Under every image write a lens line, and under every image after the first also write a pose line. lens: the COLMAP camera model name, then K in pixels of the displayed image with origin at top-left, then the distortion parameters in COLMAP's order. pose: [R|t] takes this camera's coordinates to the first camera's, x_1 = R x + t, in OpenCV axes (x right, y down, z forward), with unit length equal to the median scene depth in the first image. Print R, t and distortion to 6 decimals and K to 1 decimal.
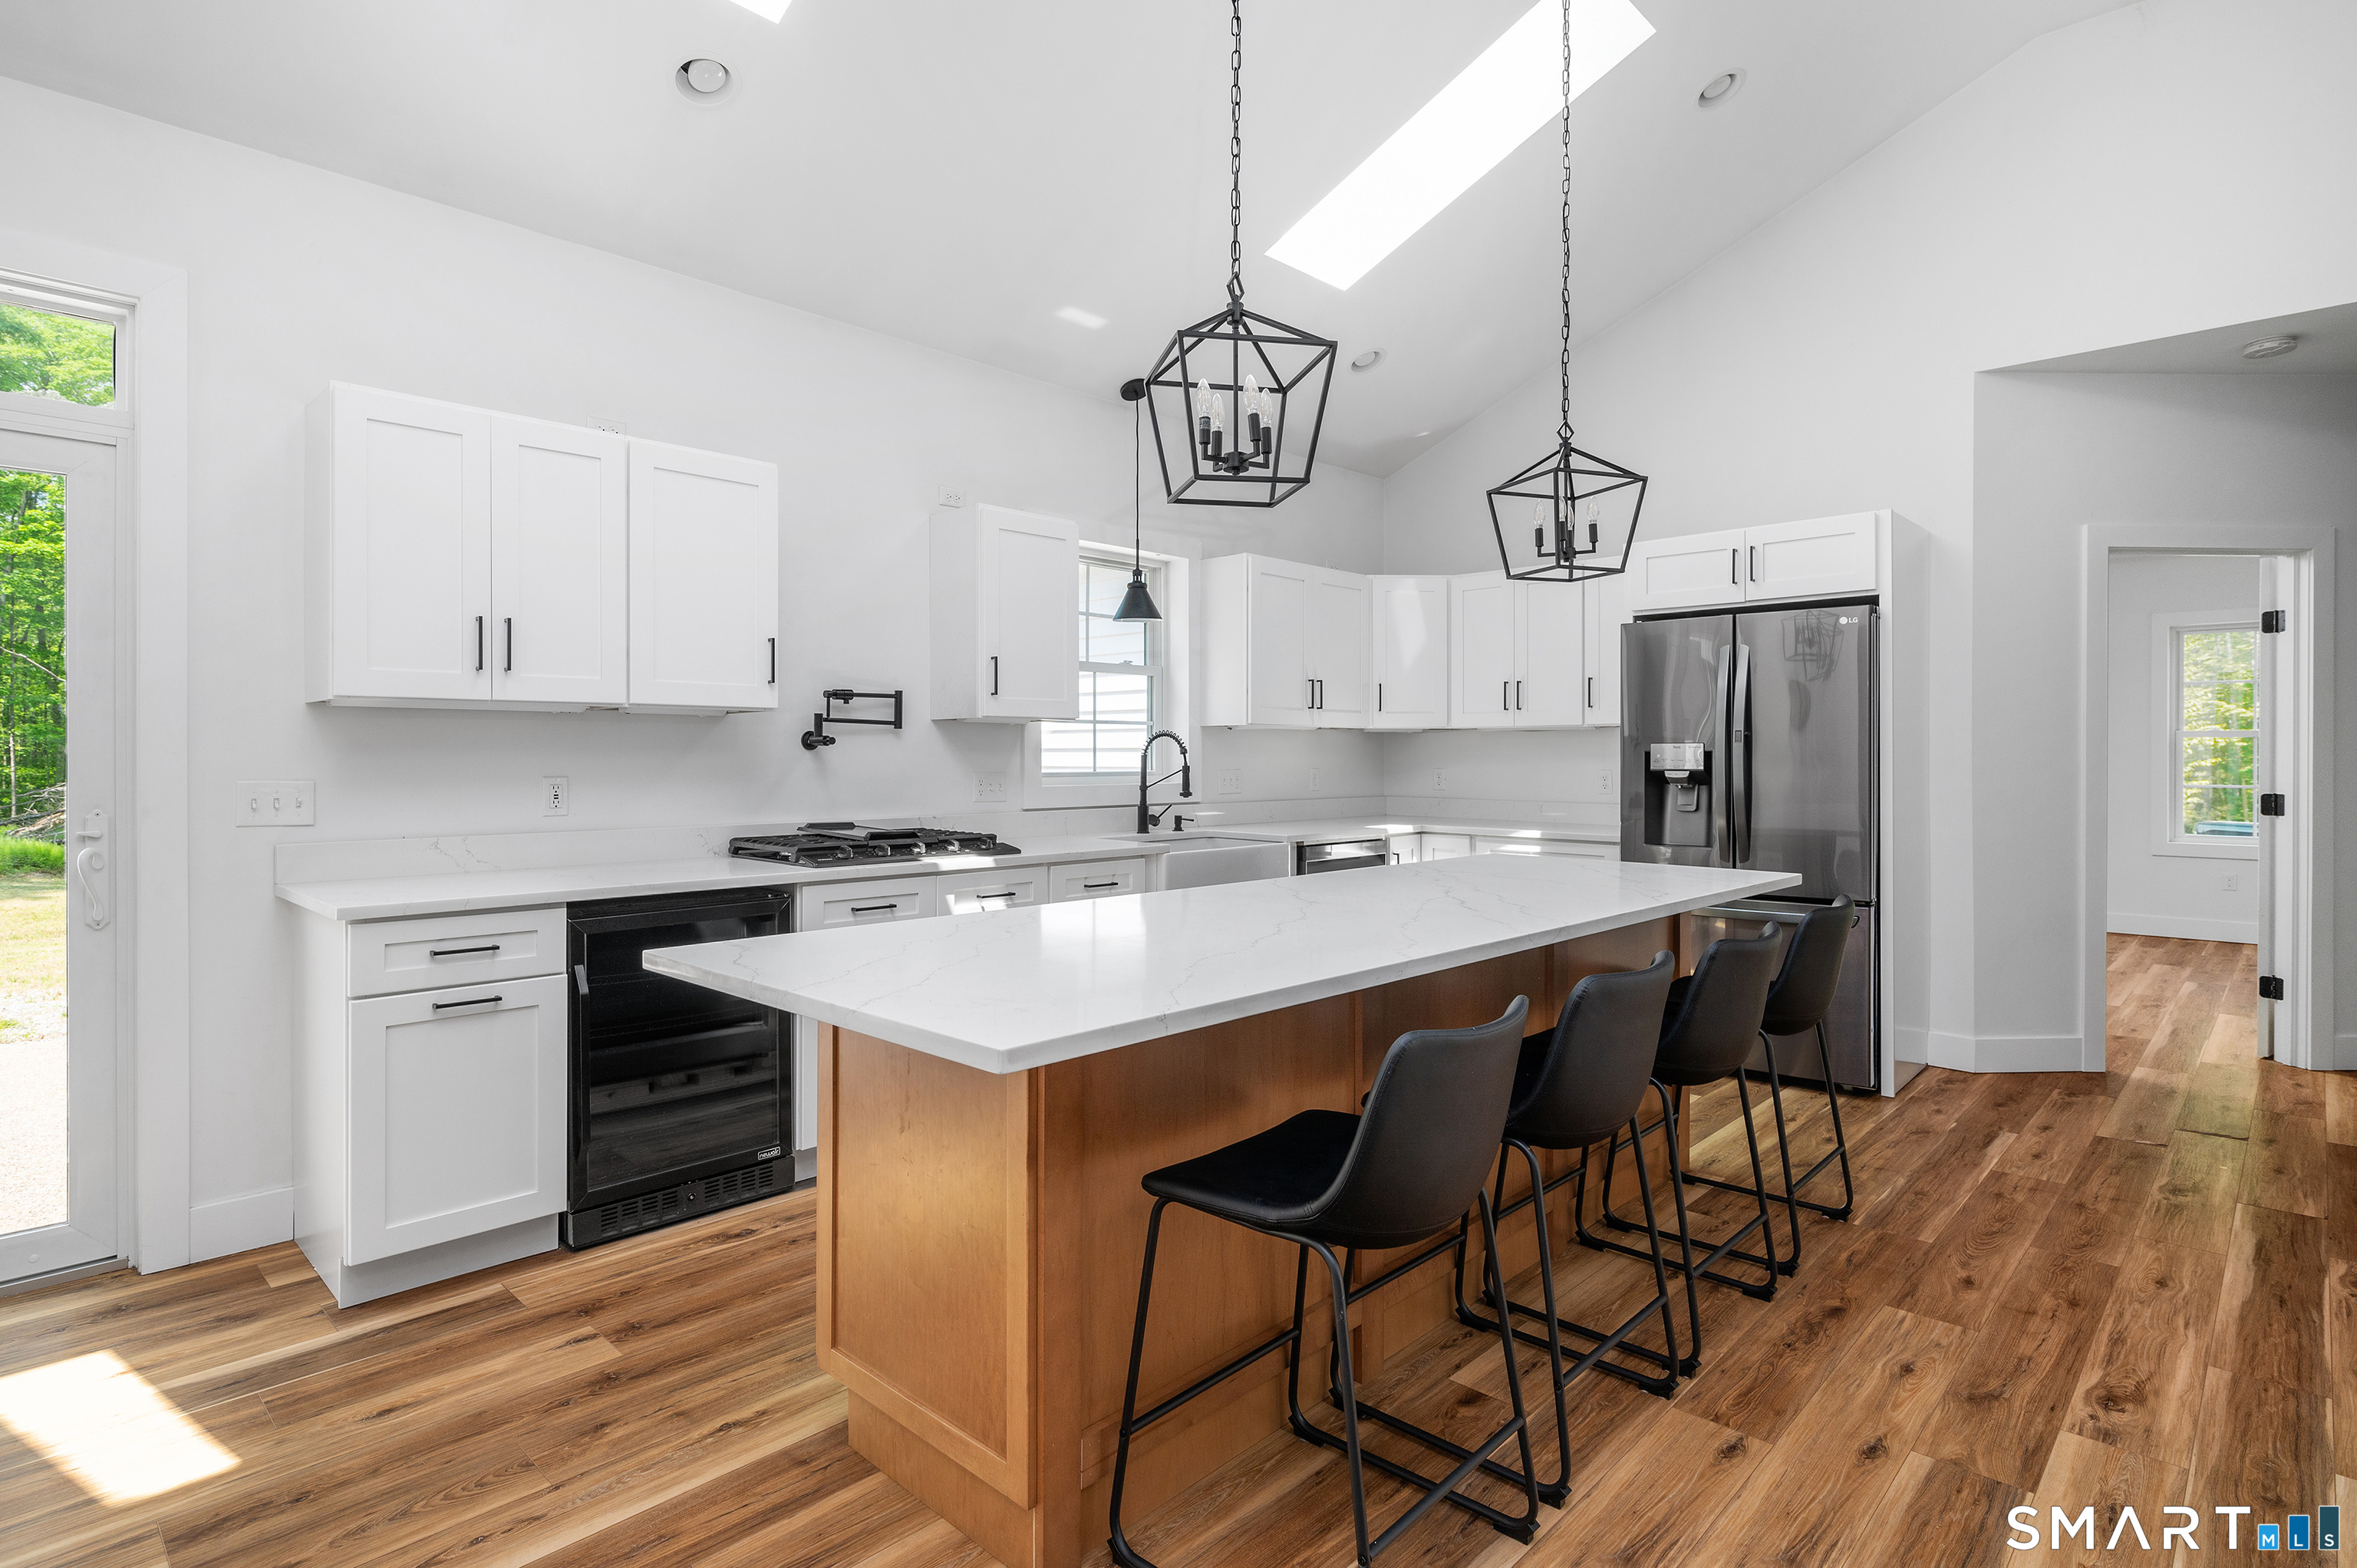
lens RADIAL K [[1189.9, 0, 1176.1], [0, 1189.9, 763.9], [0, 0, 1]] dist [-0.001178, -0.000468]
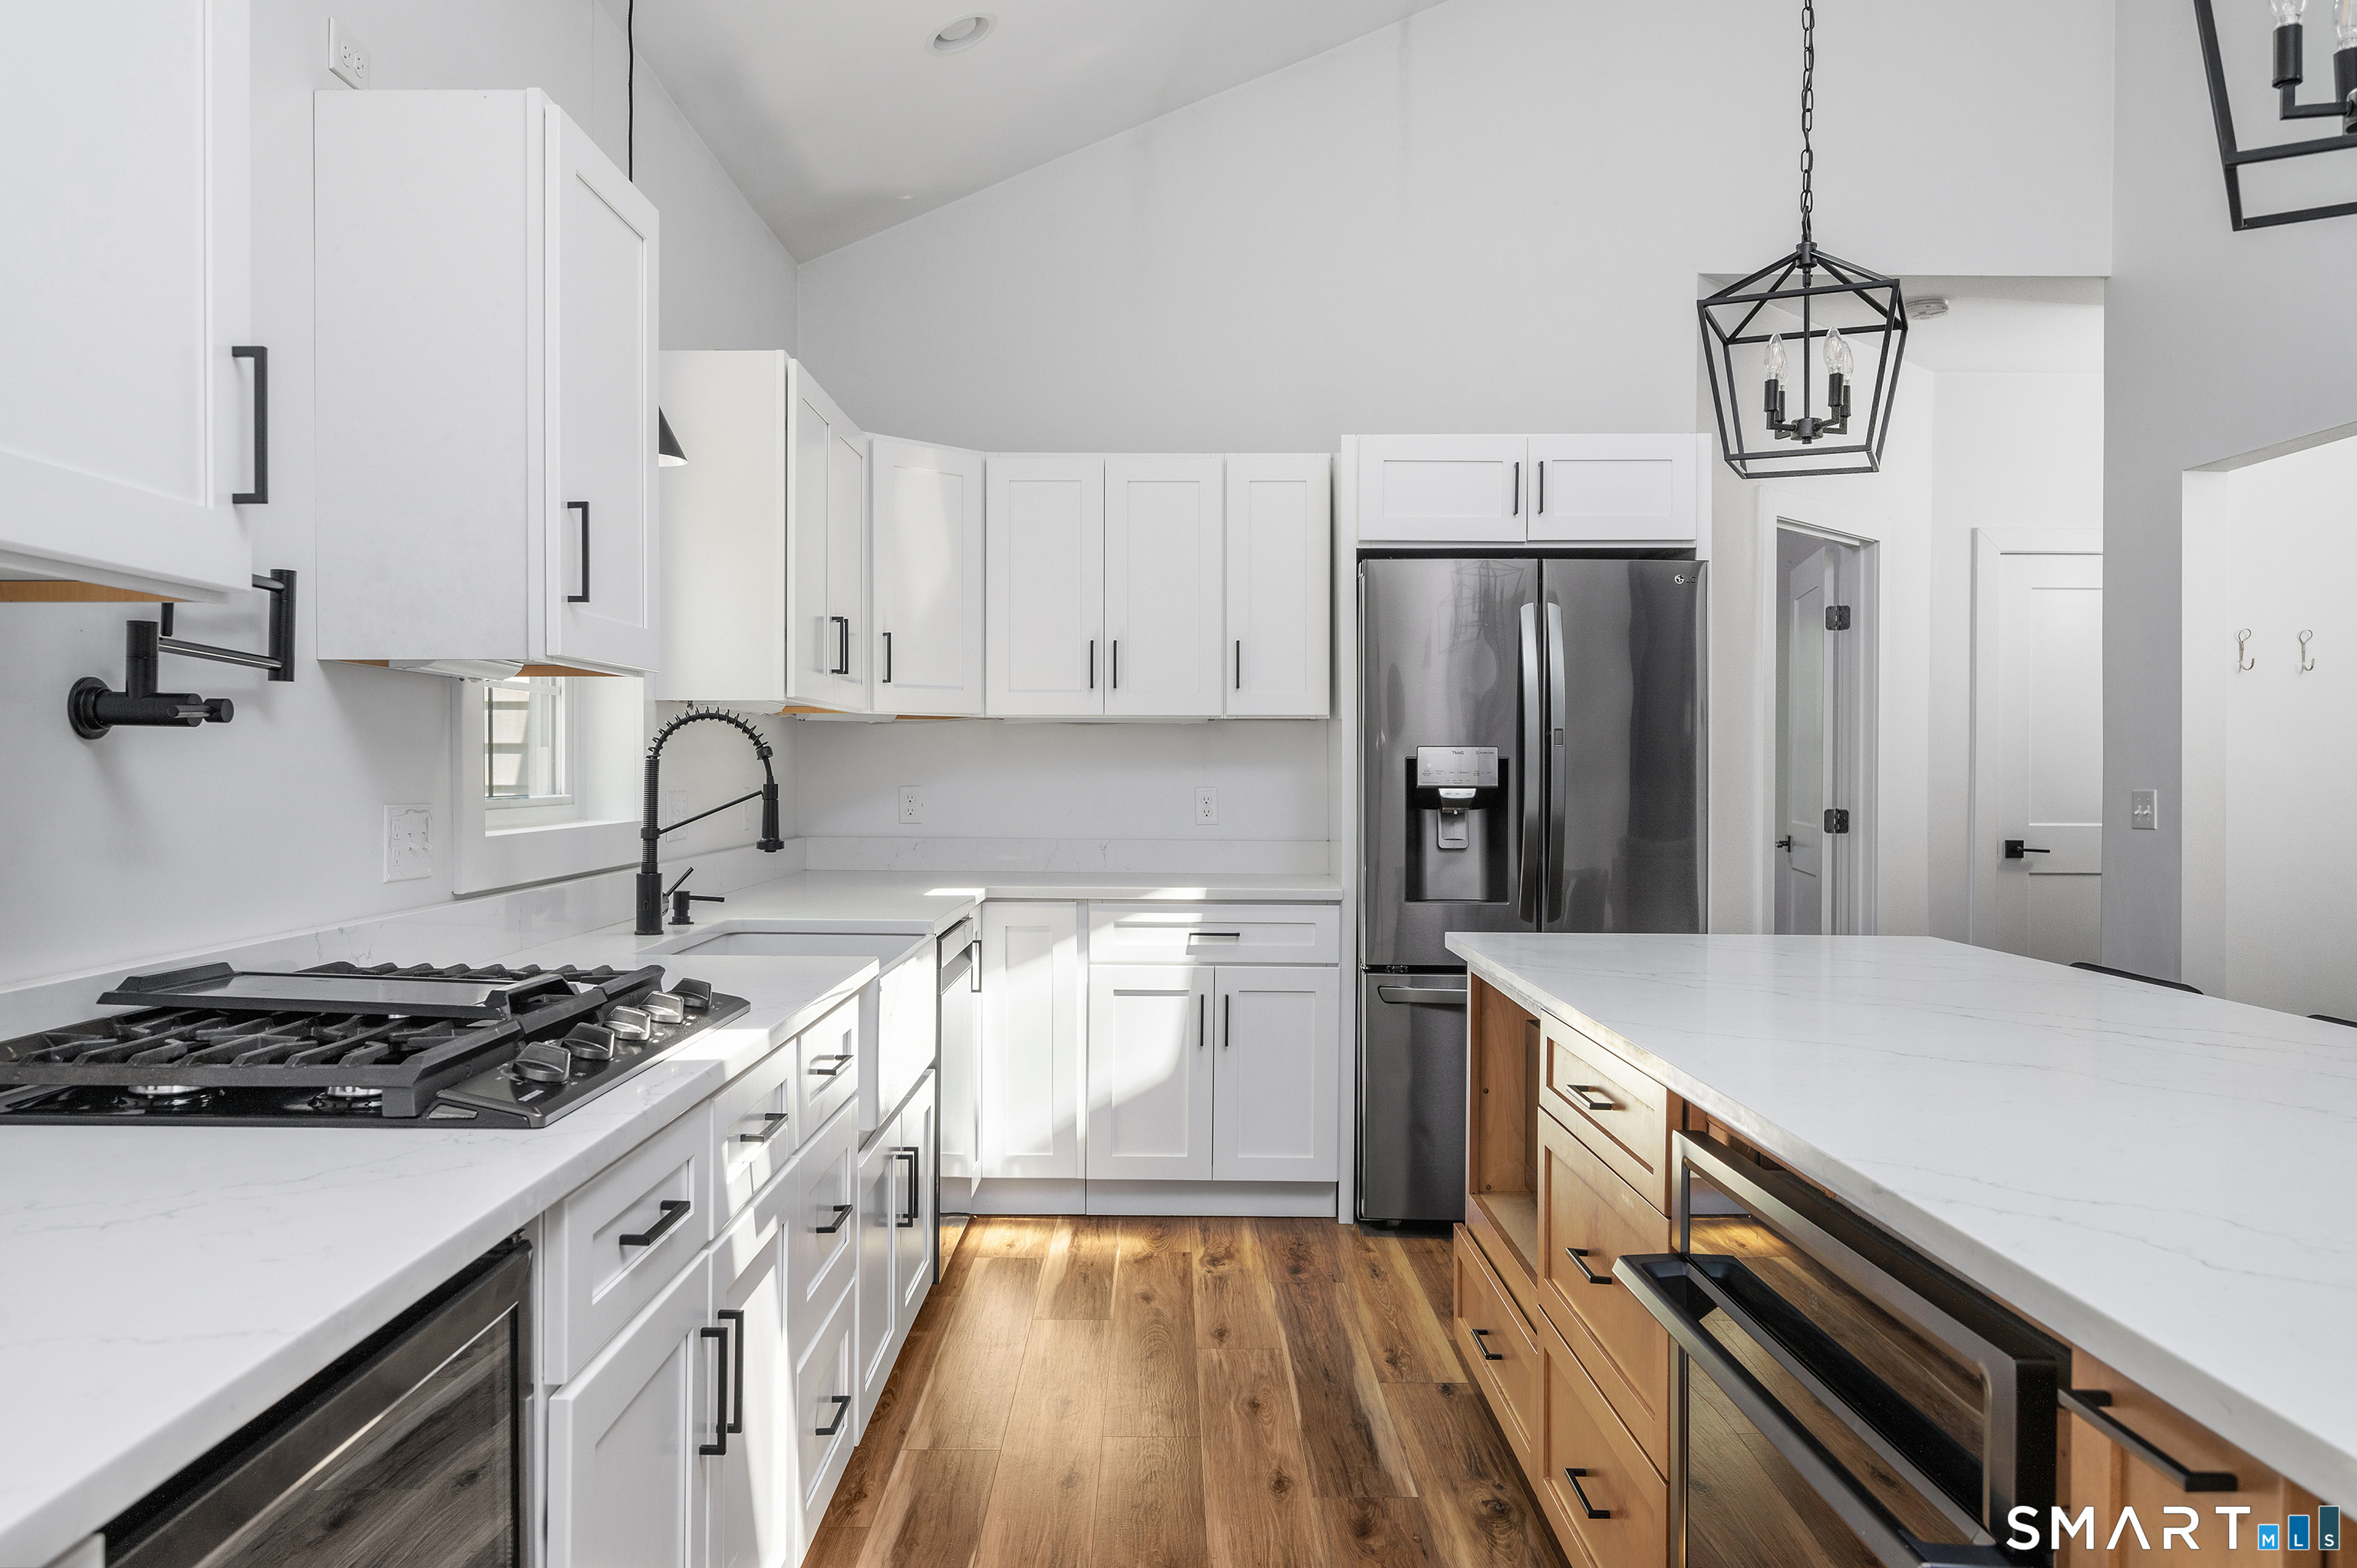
lens RADIAL K [[1738.8, 0, 1177.9], [0, 1738.8, 773.6], [0, 0, 1]] dist [0.001092, 0.000284]
pose [[0.718834, -0.001109, 0.695181, -0.414108], [0.001646, 0.999999, -0.000106, -0.002485], [-0.695180, 0.001221, 0.718835, 0.473210]]
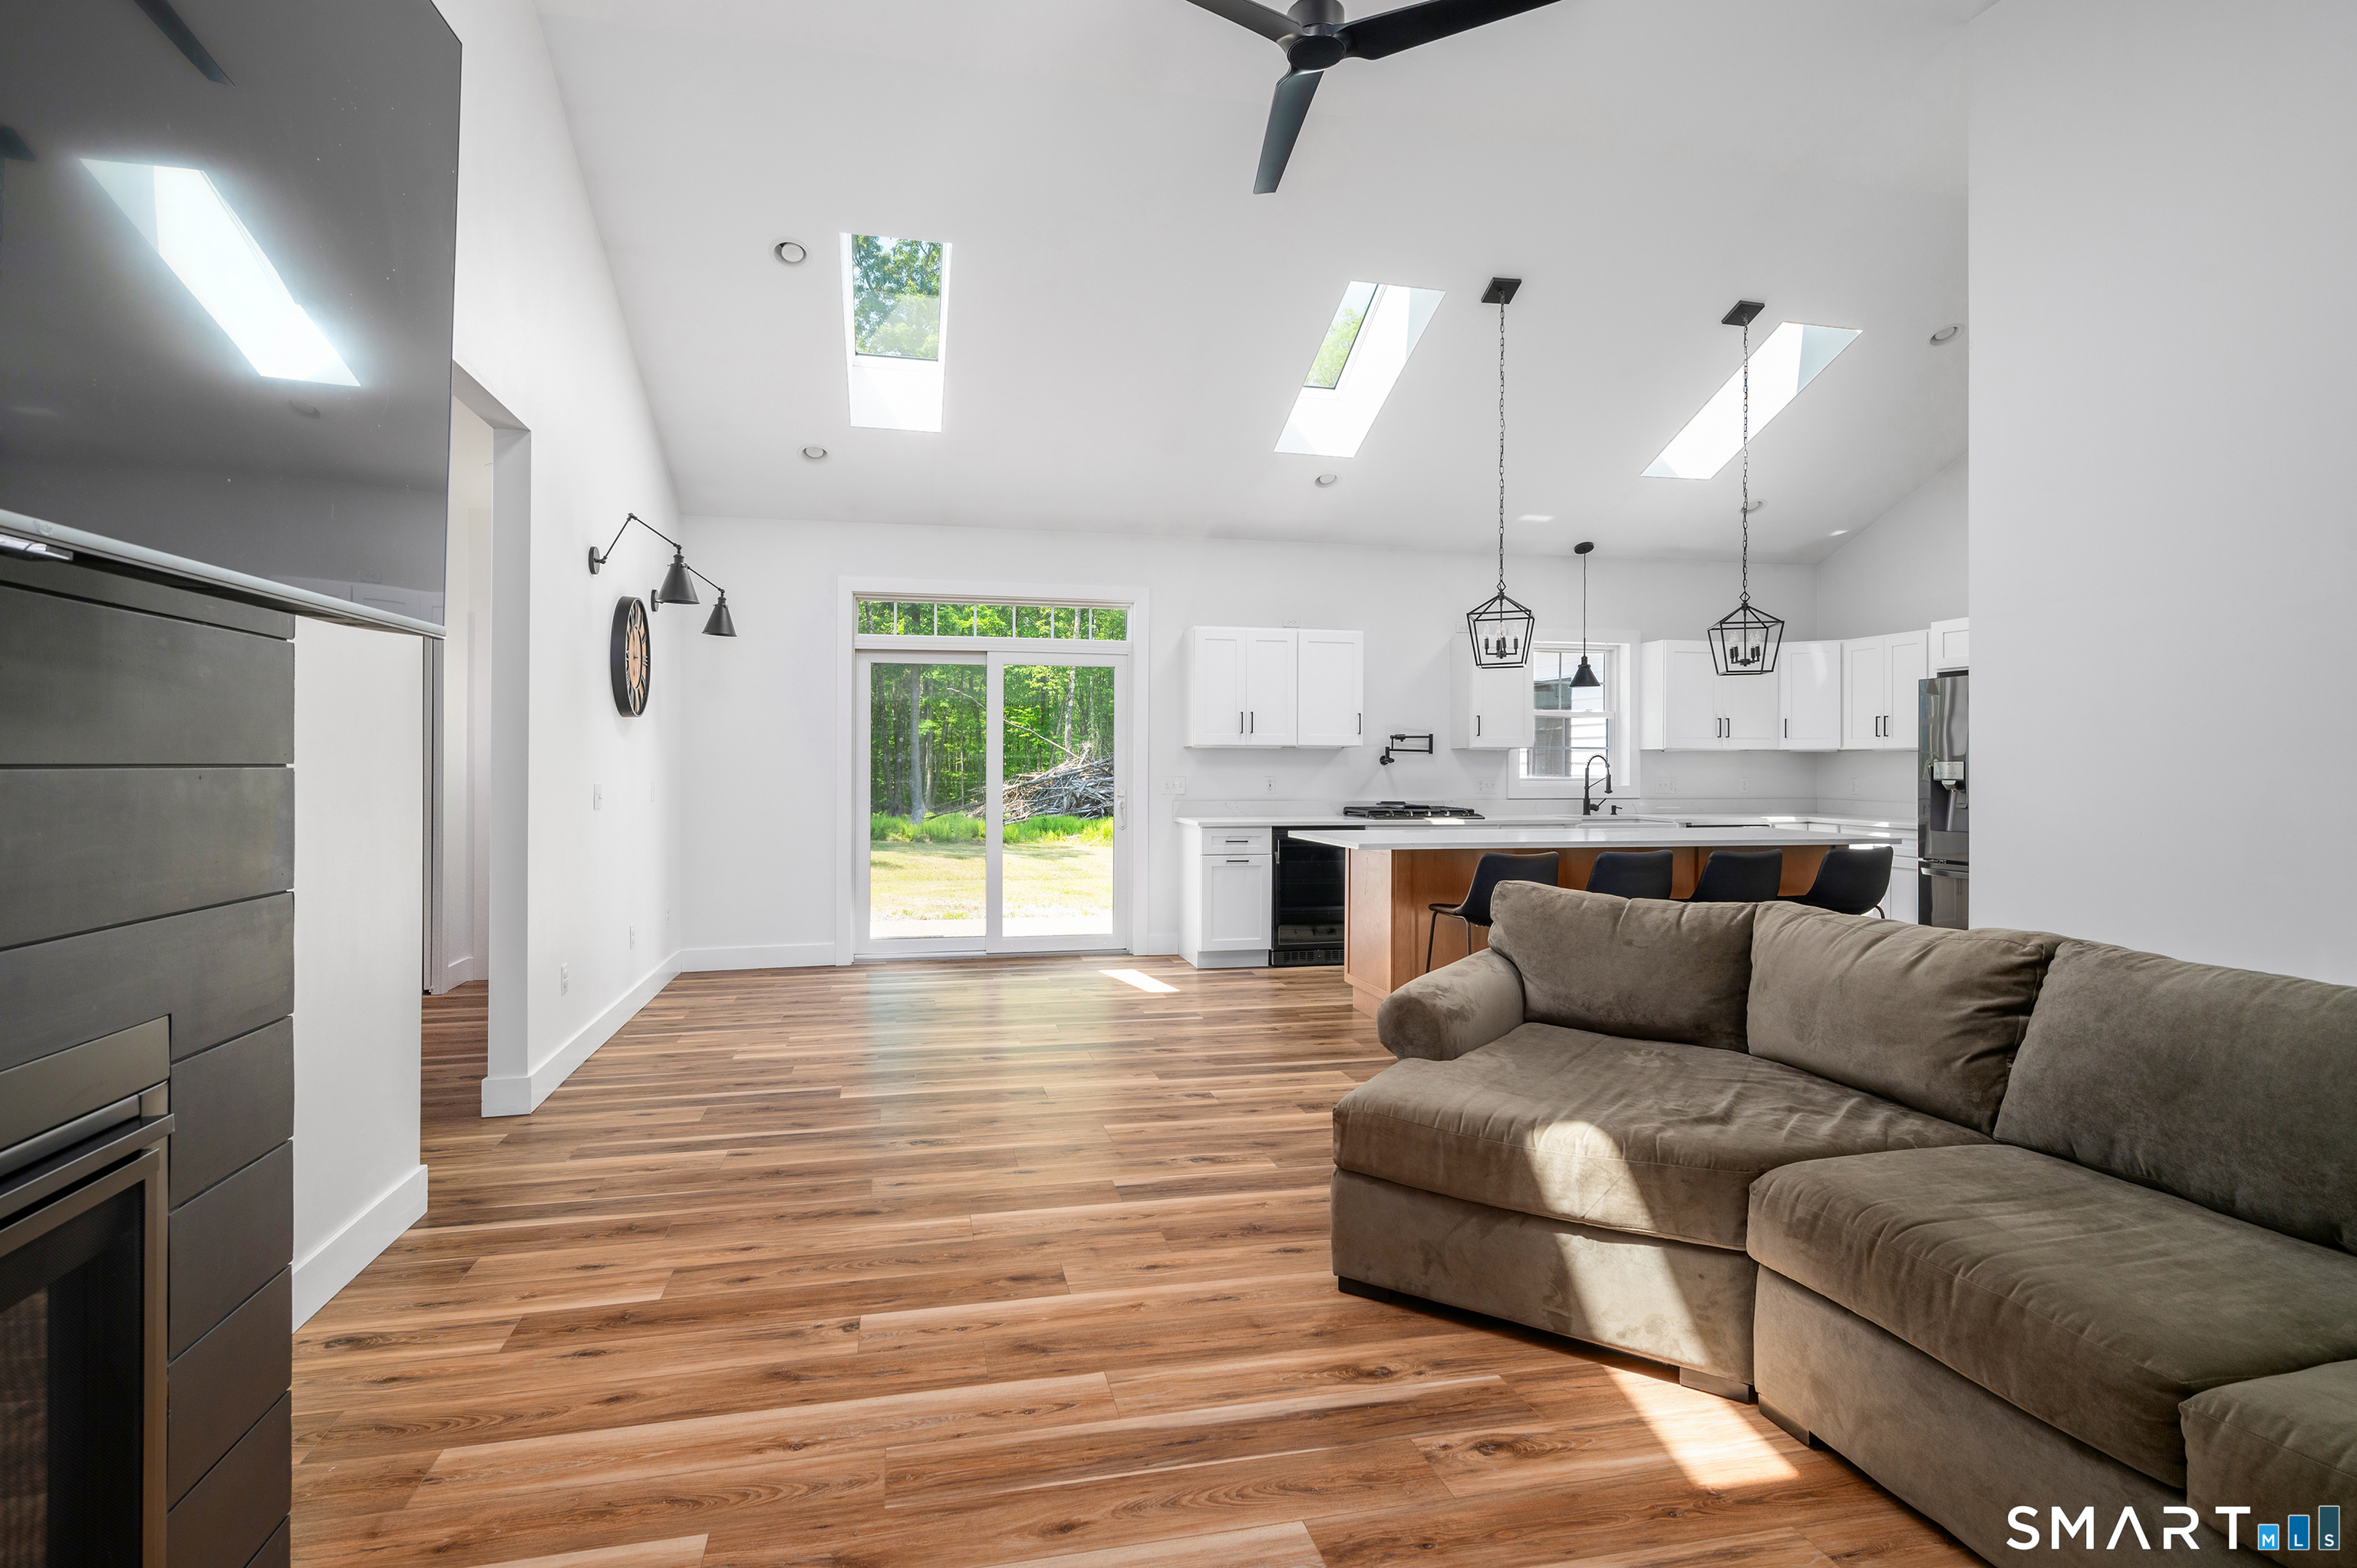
lens RADIAL K [[1189.9, 0, 1176.1], [0, 1189.9, 763.9], [0, 0, 1]] dist [-0.001178, -0.000468]
pose [[0.840521, 0.002278, -0.541774, 0.472384], [-0.006121, 0.999967, -0.005290, -0.000990], [0.541745, 0.007763, 0.840507, -0.850494]]
